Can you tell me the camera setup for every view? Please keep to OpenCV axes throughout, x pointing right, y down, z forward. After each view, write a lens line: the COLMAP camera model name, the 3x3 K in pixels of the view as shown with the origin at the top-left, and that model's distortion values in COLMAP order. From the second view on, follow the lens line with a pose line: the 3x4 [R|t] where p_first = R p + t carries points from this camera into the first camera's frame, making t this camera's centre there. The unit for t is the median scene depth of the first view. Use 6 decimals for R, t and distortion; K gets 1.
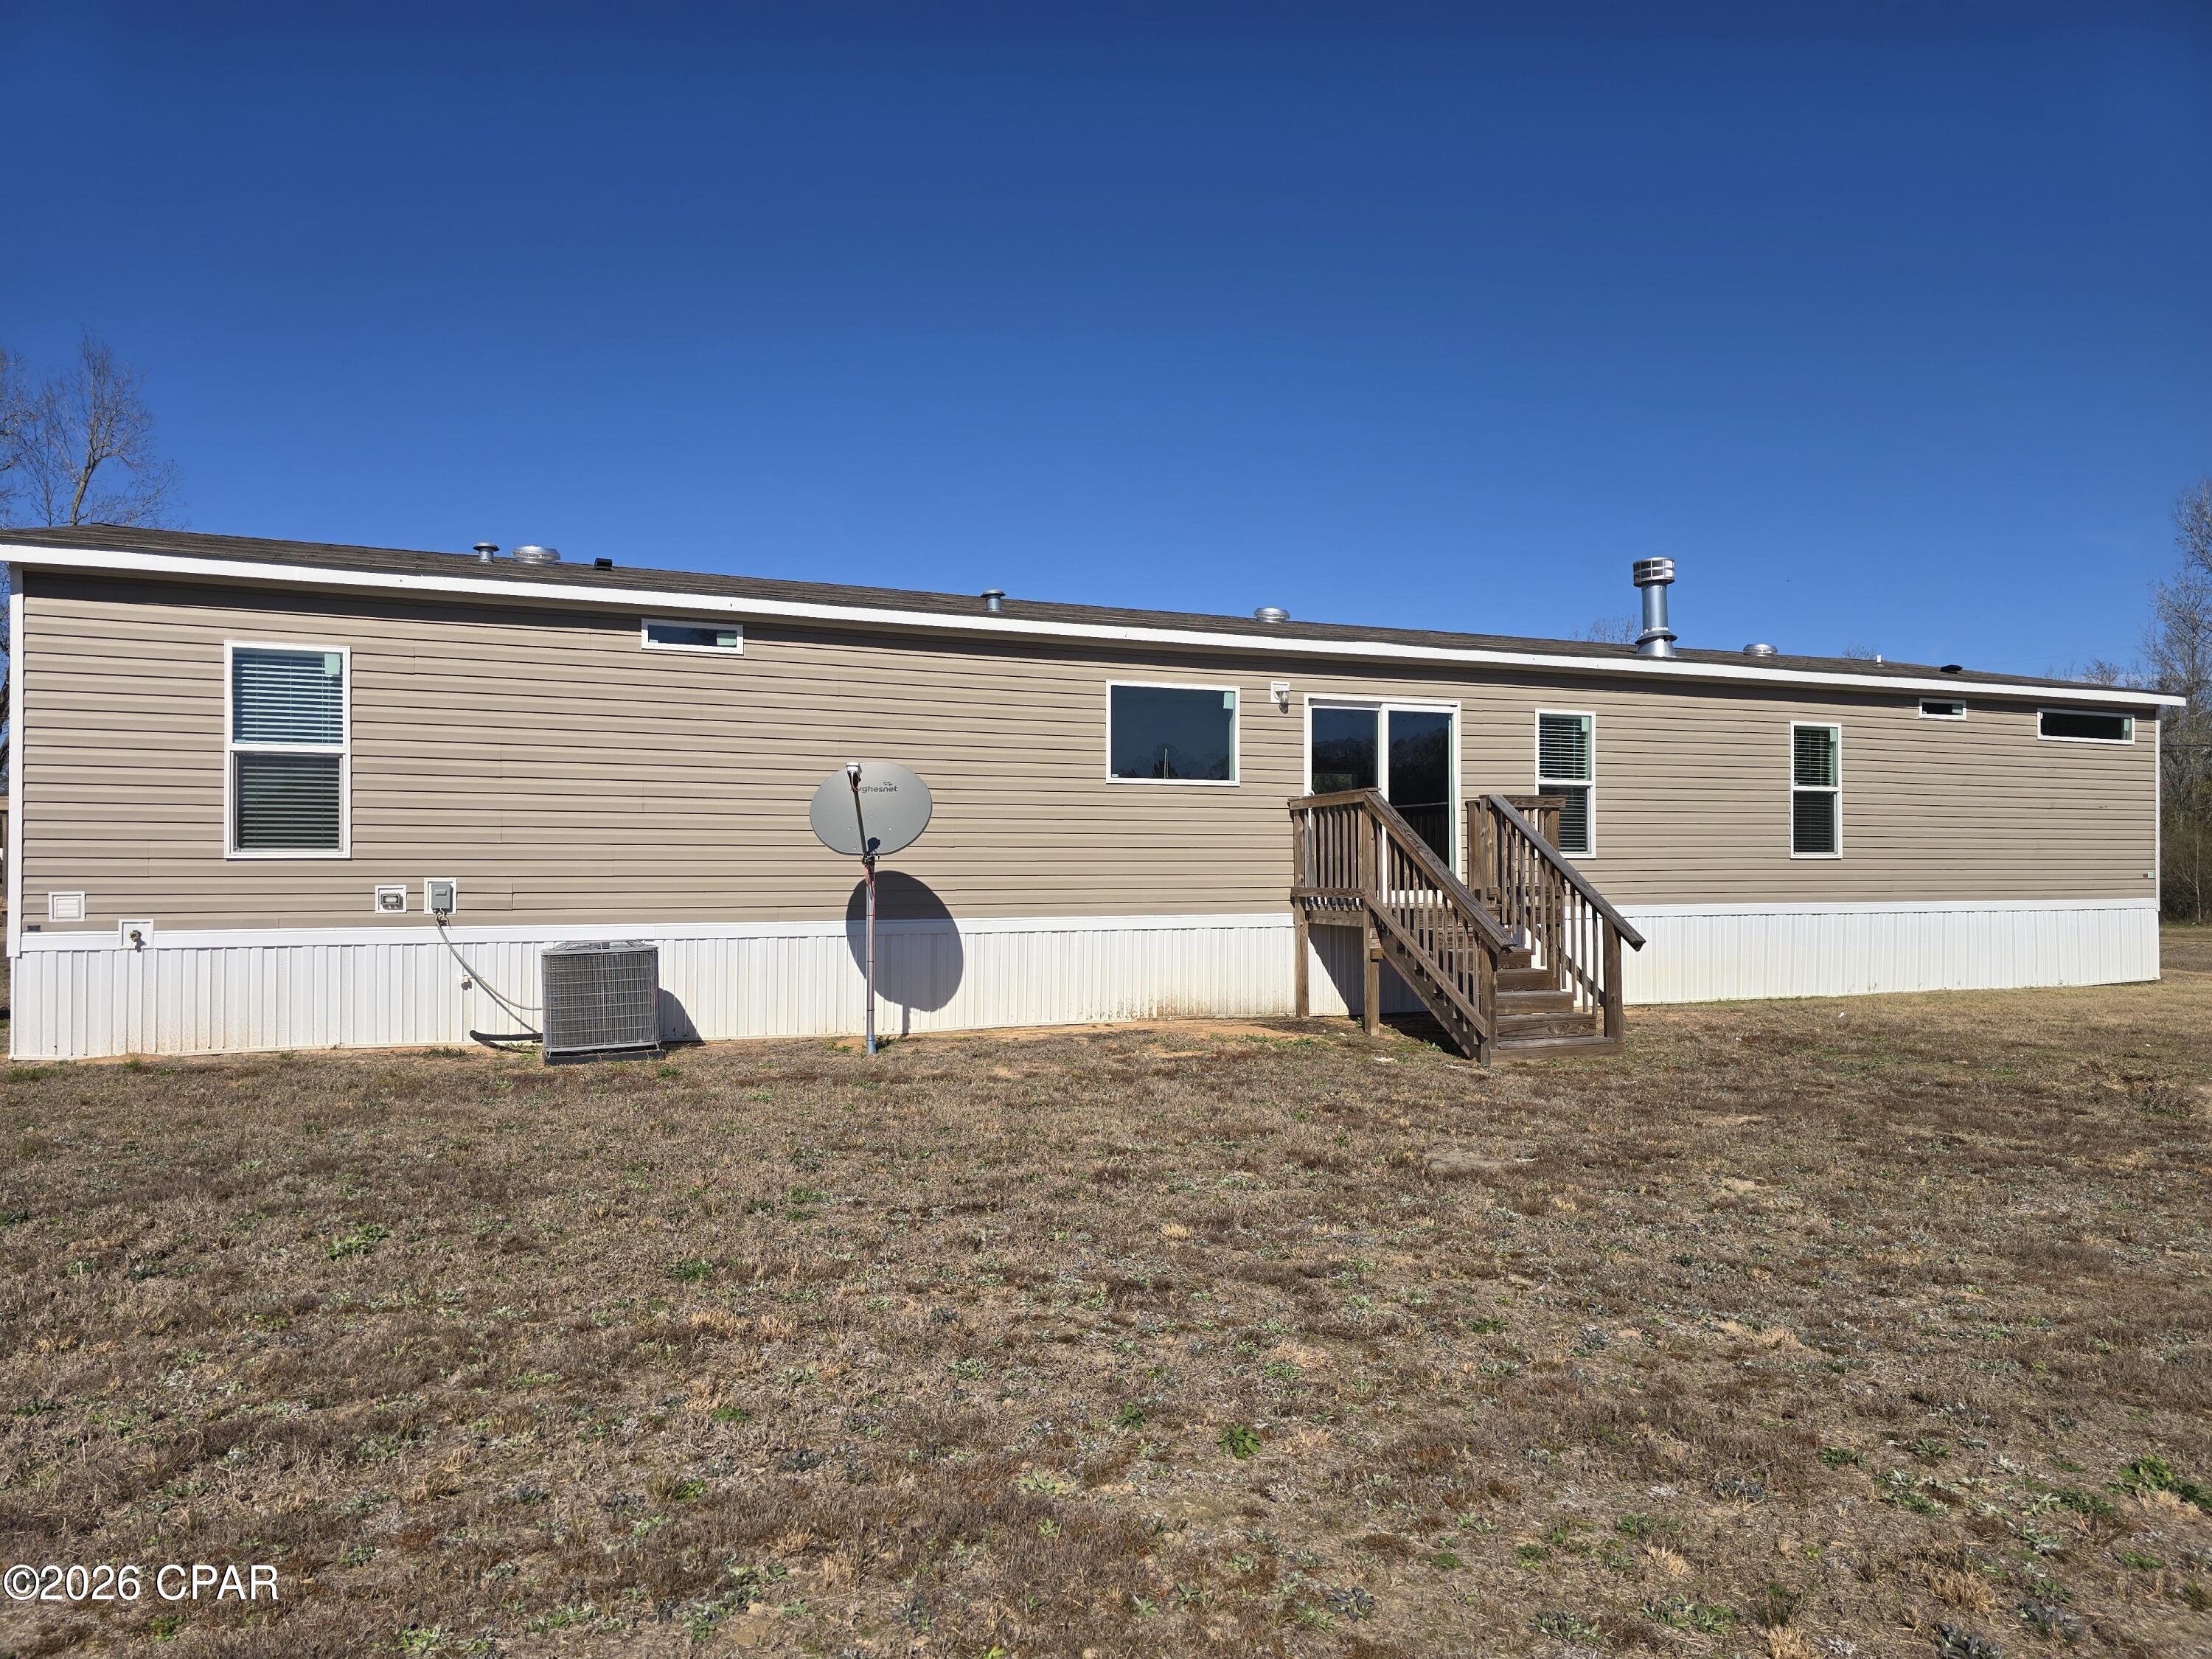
lens RADIAL K [[1444.2, 0, 1112.6], [0, 1444.2, 843.0], [0, 0, 1]] dist [0.103285, -0.128189]
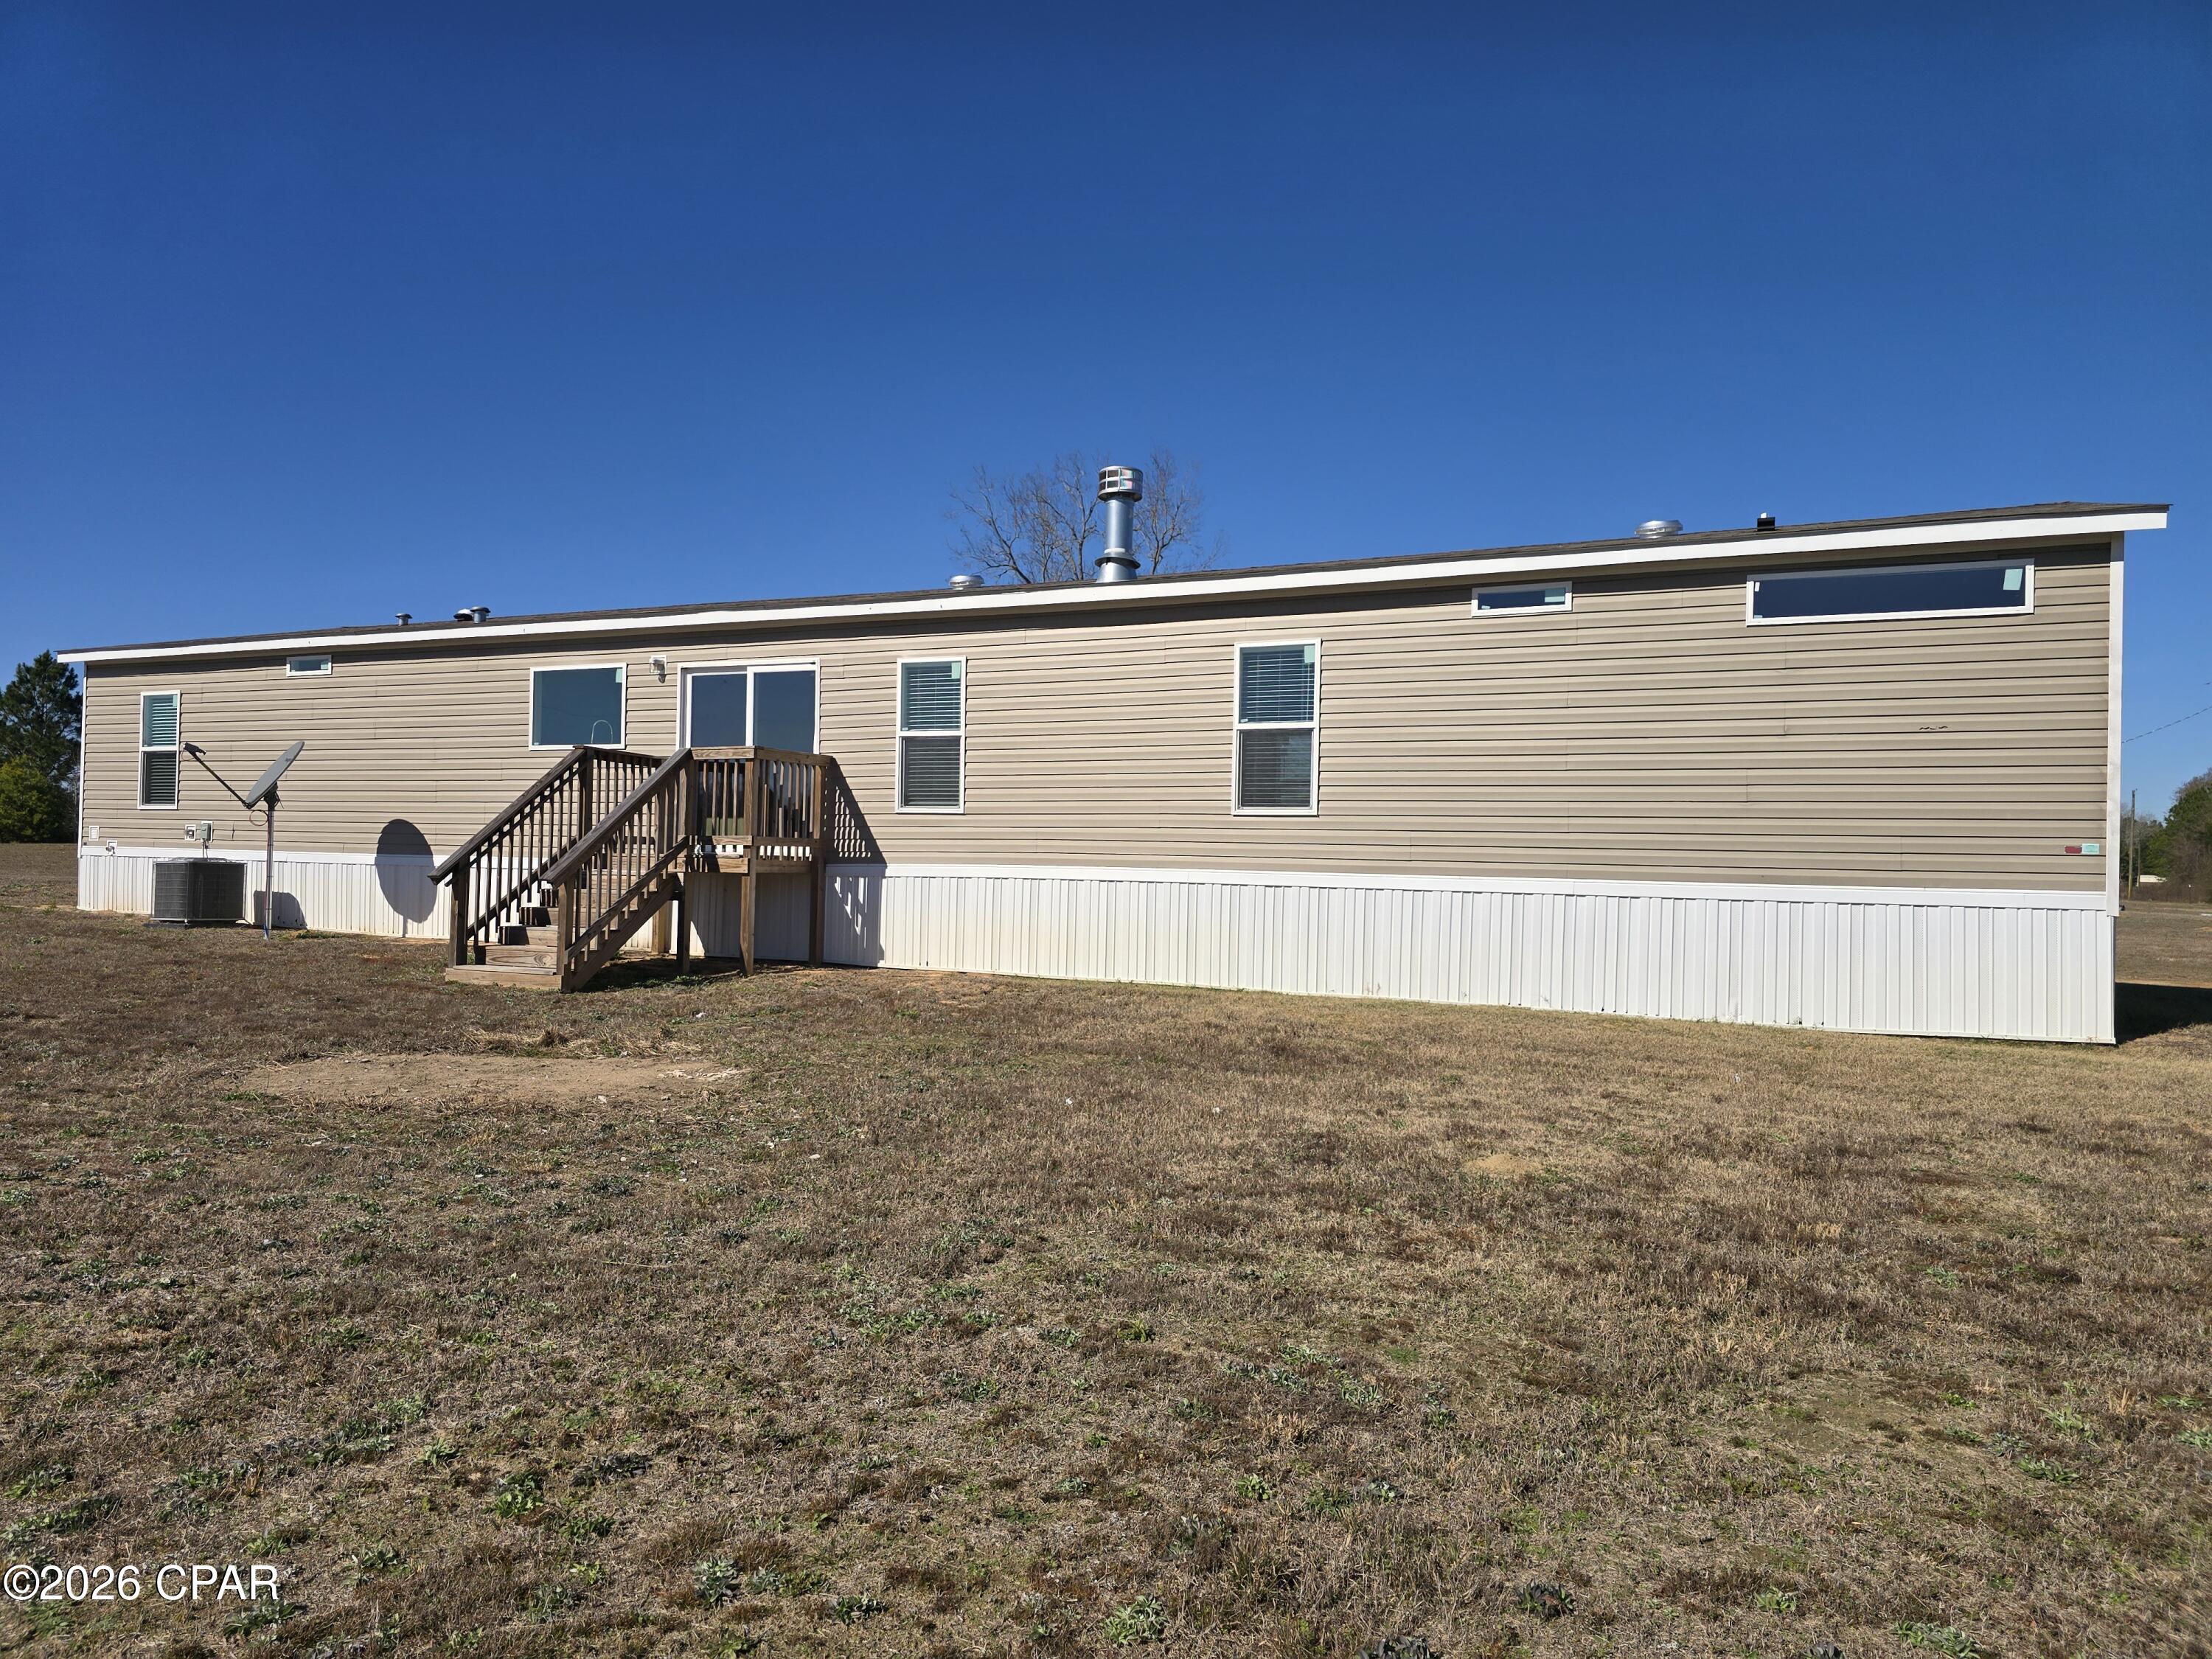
lens RADIAL K [[1413.7, 0, 1101.0], [0, 1413.7, 806.4], [0, 0, 1]] dist [0.095473, -0.119790]
pose [[0.667488, -0.000929, -0.744620, 1.170168], [0.003050, 0.999994, 0.001486, 0.005667], [0.744614, -0.003263, 0.667487, 0.512112]]
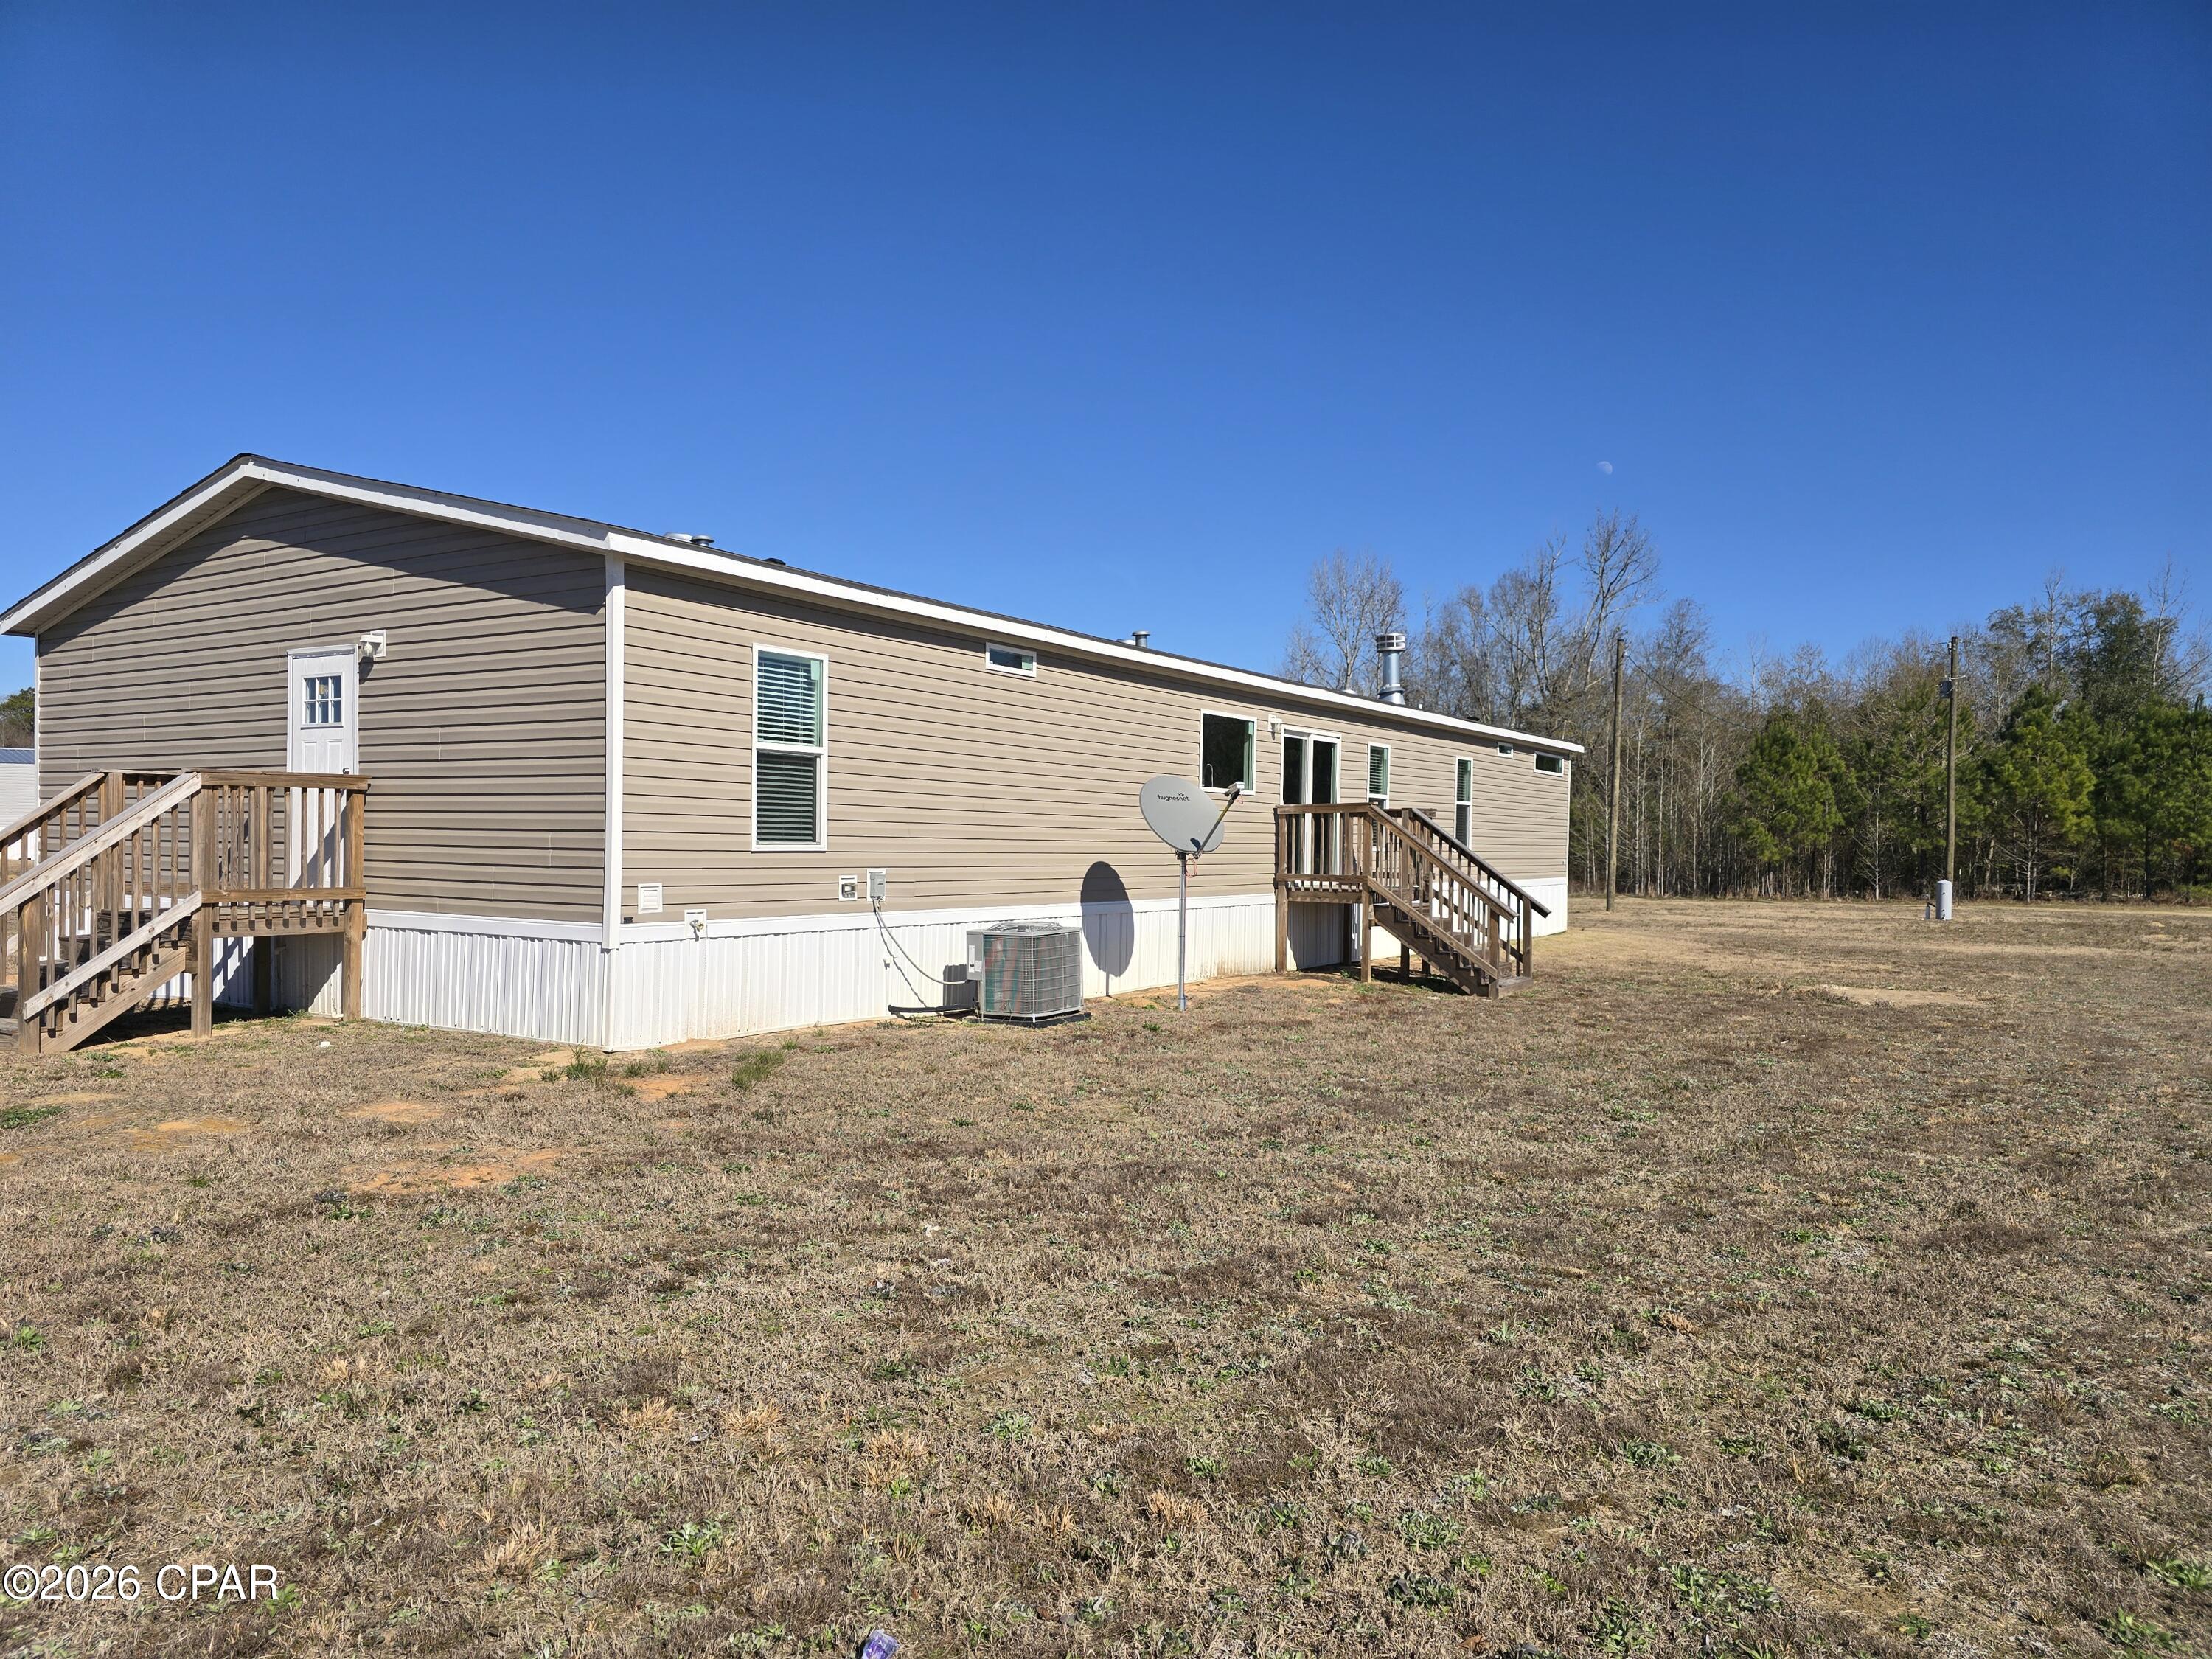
lens RADIAL K [[1444.2, 0, 1112.6], [0, 1444.2, 843.0], [0, 0, 1]] dist [0.103285, -0.128189]
pose [[0.836911, 0.013534, 0.547172, -0.710940], [-0.028148, 0.999436, 0.018332, -0.016198], [-0.546615, -0.030744, 0.836819, -0.011322]]
